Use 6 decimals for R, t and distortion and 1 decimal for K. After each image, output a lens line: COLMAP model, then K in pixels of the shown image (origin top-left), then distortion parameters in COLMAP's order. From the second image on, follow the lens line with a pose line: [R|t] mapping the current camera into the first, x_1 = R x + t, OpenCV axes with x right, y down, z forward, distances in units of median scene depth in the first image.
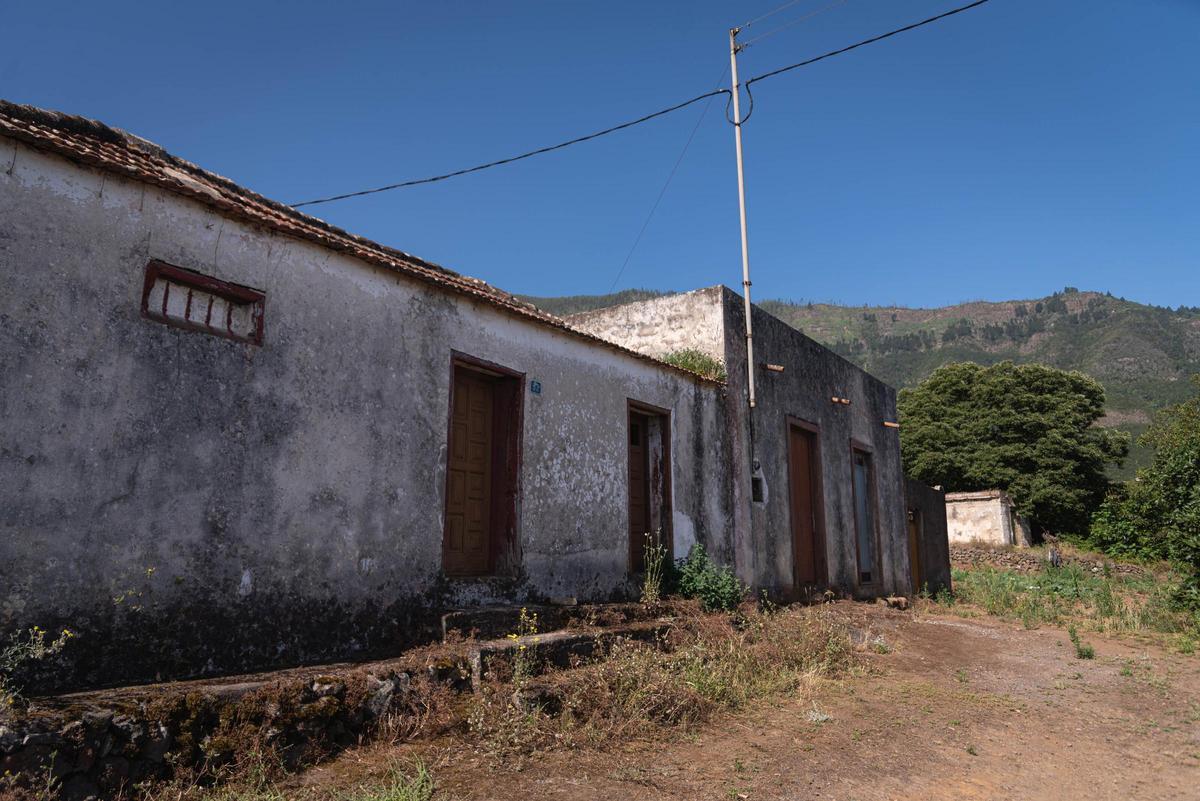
lens RADIAL K [[809.9, 0, 601.2], [0, 809.9, 407.6], [0, 0, 1]] dist [0.023600, -0.009306]
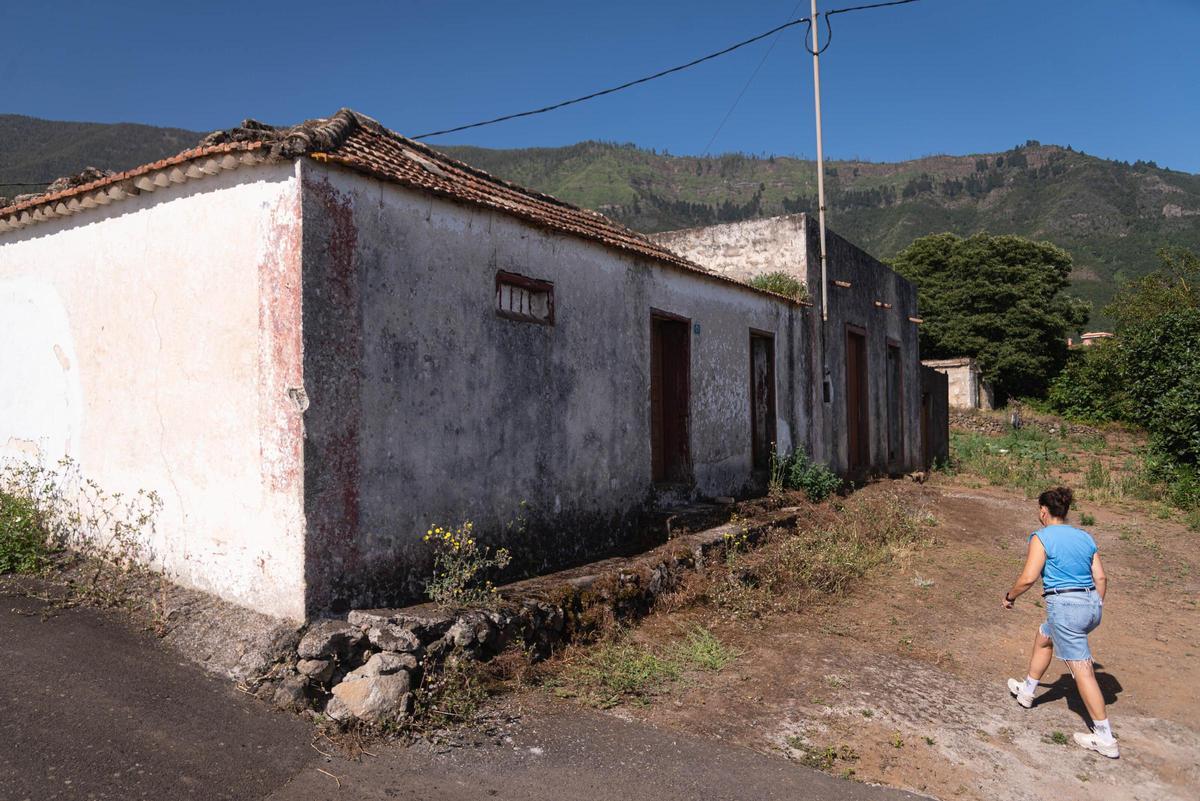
lens RADIAL K [[809.9, 0, 601.2], [0, 809.9, 407.6], [0, 0, 1]] dist [0.023600, -0.009306]
pose [[0.998607, -0.012917, 0.051154, -0.256132], [0.003929, 0.985081, 0.172049, -0.105657], [-0.052613, -0.171608, 0.983759, -0.185376]]
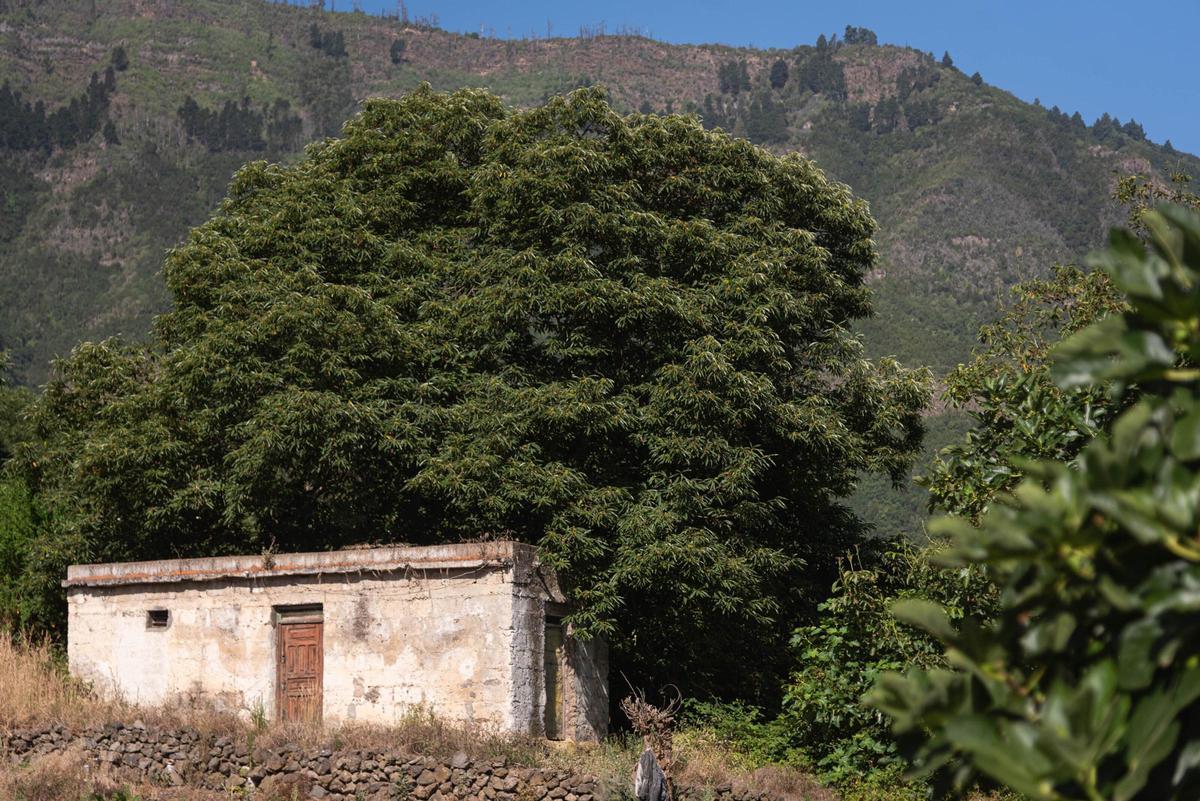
lens RADIAL K [[2567.6, 0, 600.0], [0, 2567.6, 400.5], [0, 0, 1]] dist [0.044642, -0.281970]
pose [[0.905213, 0.066824, 0.419672, 0.786941], [-0.083818, 0.996235, 0.022160, 0.174439], [-0.416611, -0.055236, 0.907405, 1.076771]]
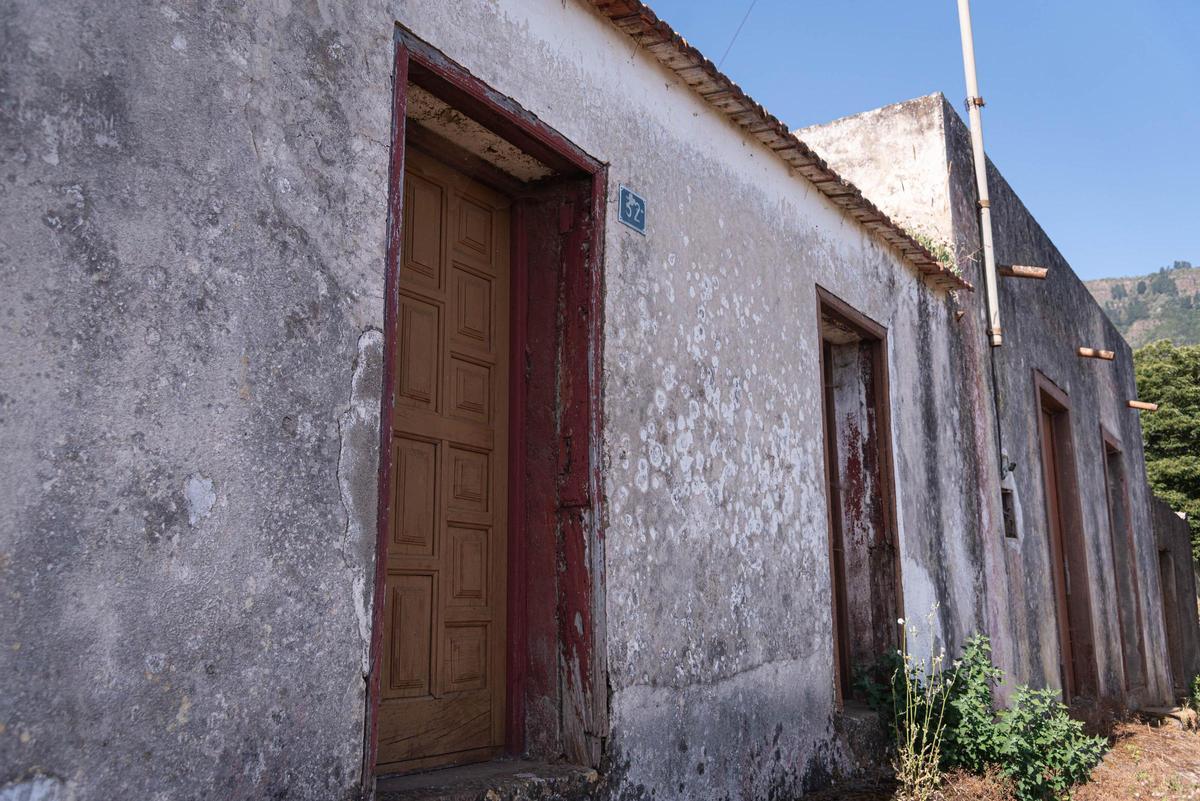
lens RADIAL K [[1066.9, 0, 602.1], [0, 1066.9, 407.2], [0, 0, 1]] dist [0.014798, -0.012688]
pose [[0.999629, 0.000432, 0.027242, -0.094741], [-0.000172, 0.999955, -0.009528, 0.057926], [-0.027245, 0.009520, 0.999583, 0.477715]]
